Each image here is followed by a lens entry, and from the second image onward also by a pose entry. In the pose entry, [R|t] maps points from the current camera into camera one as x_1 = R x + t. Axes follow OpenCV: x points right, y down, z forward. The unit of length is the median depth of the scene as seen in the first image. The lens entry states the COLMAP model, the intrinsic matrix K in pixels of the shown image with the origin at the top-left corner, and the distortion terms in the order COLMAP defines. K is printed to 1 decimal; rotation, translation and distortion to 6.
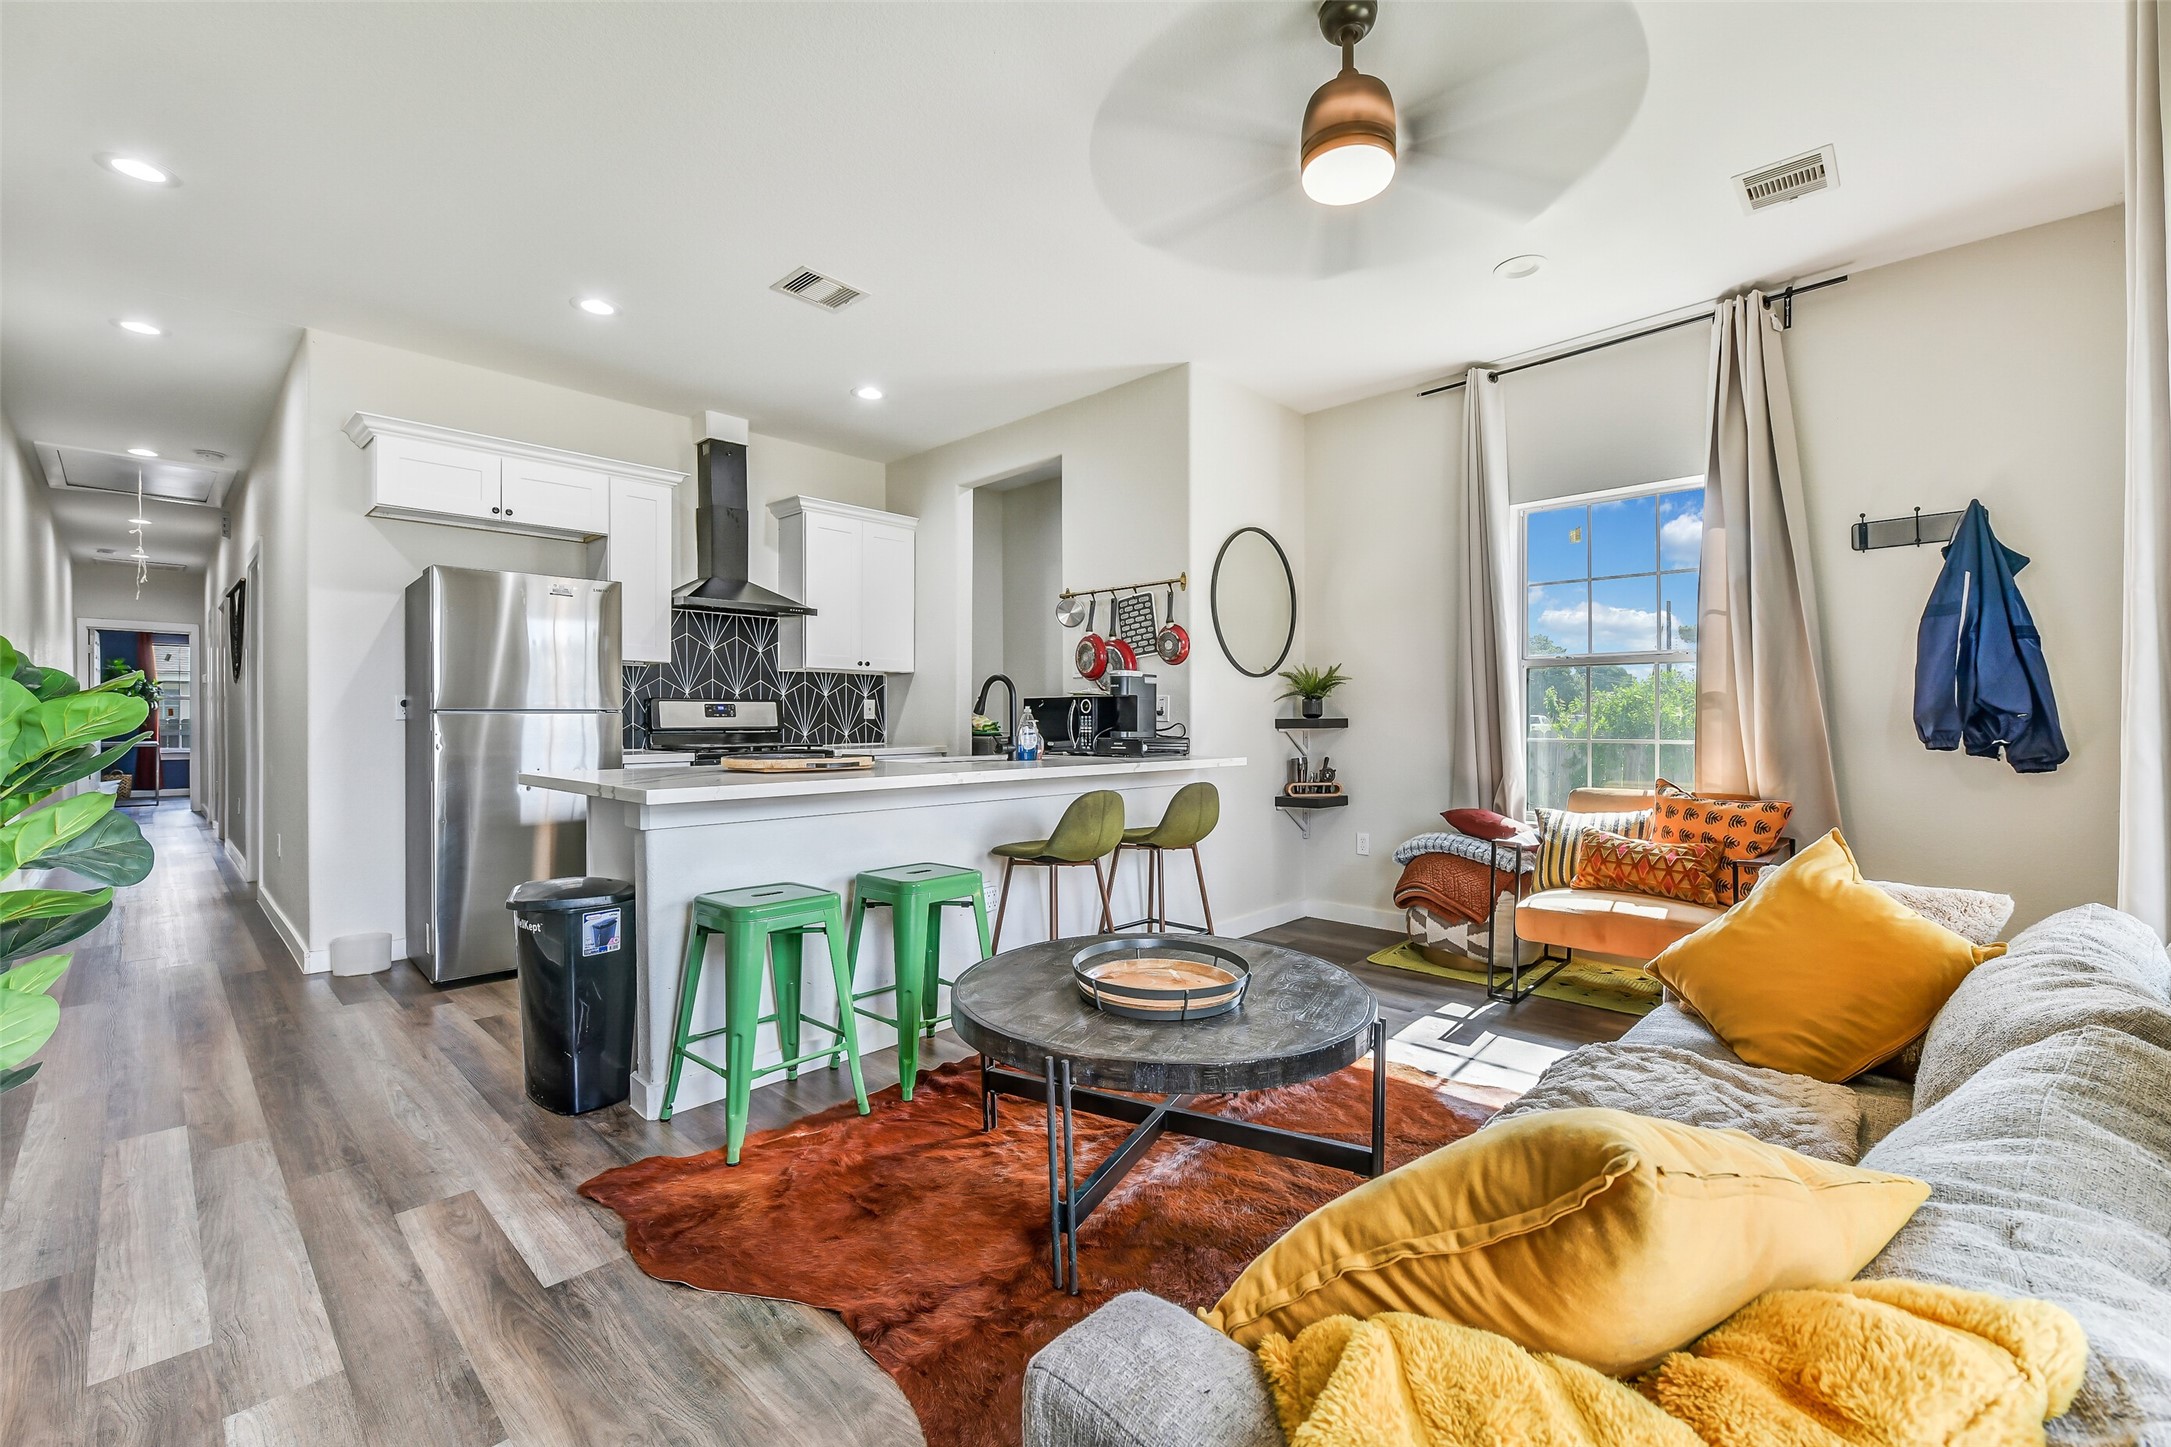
lens RADIAL K [[902.4, 0, 1076.8], [0, 902.4, 718.4], [0, 0, 1]] dist [-0.000950, -0.000228]
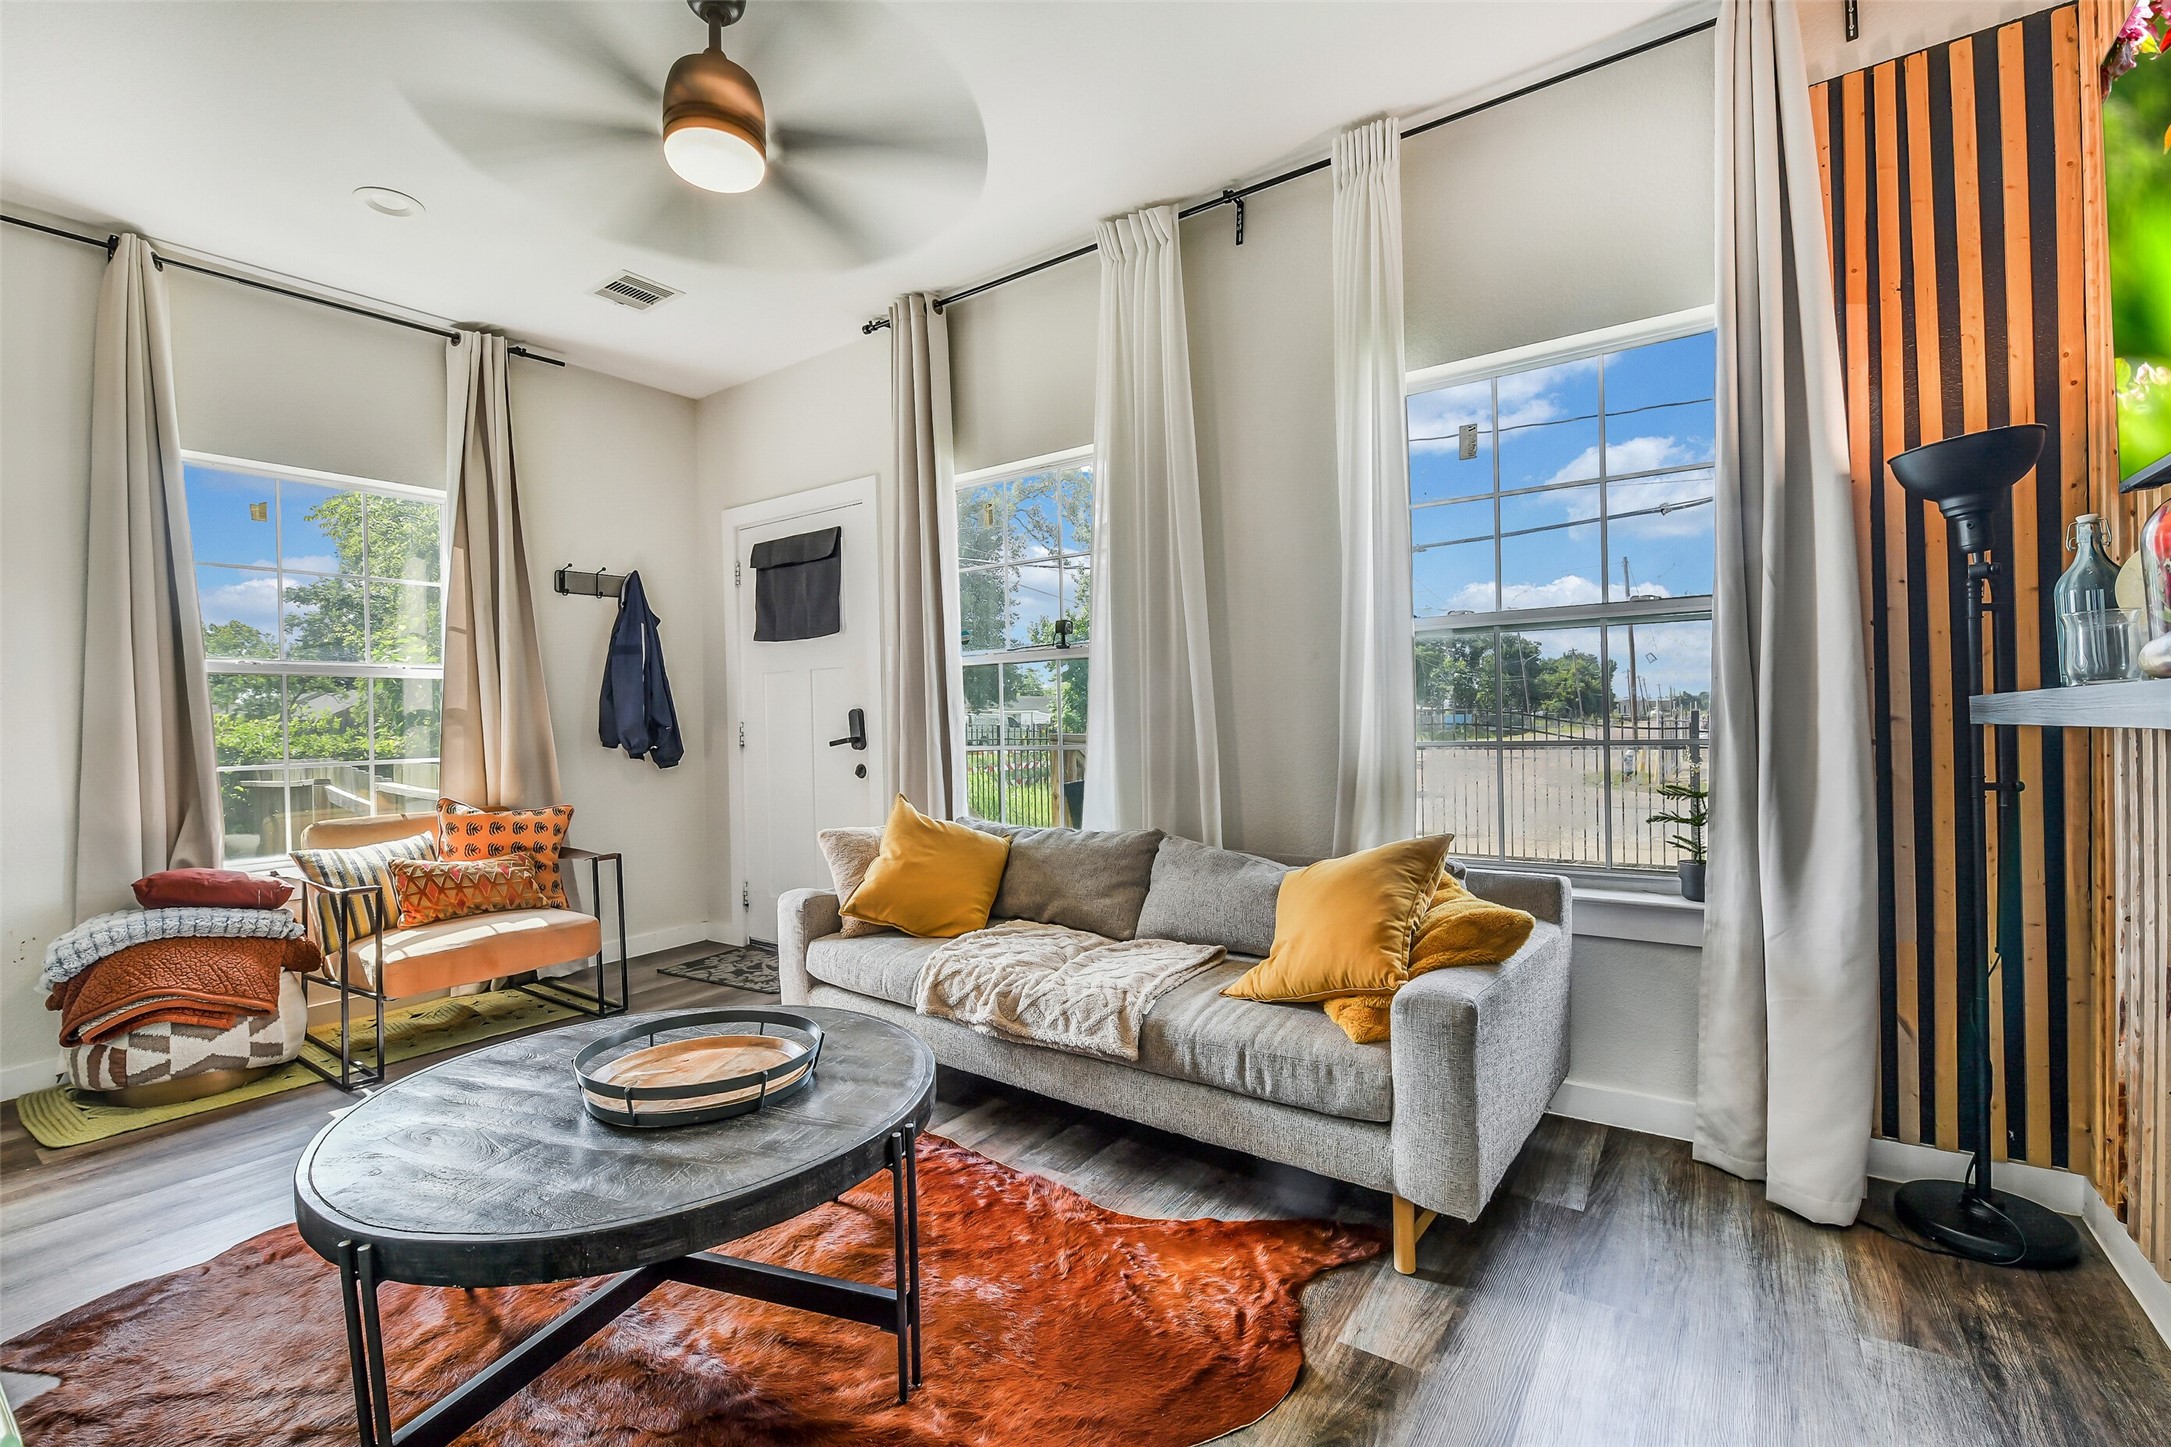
lens RADIAL K [[945.0, 0, 1085.5], [0, 945.0, 723.5], [0, 0, 1]] dist [-0.000984, -0.000220]
pose [[-0.140162, 0.001624, 0.990127, -0.391199], [0.018833, 0.999822, 0.001026, -0.000419], [-0.989949, 0.018791, -0.140167, 0.402415]]
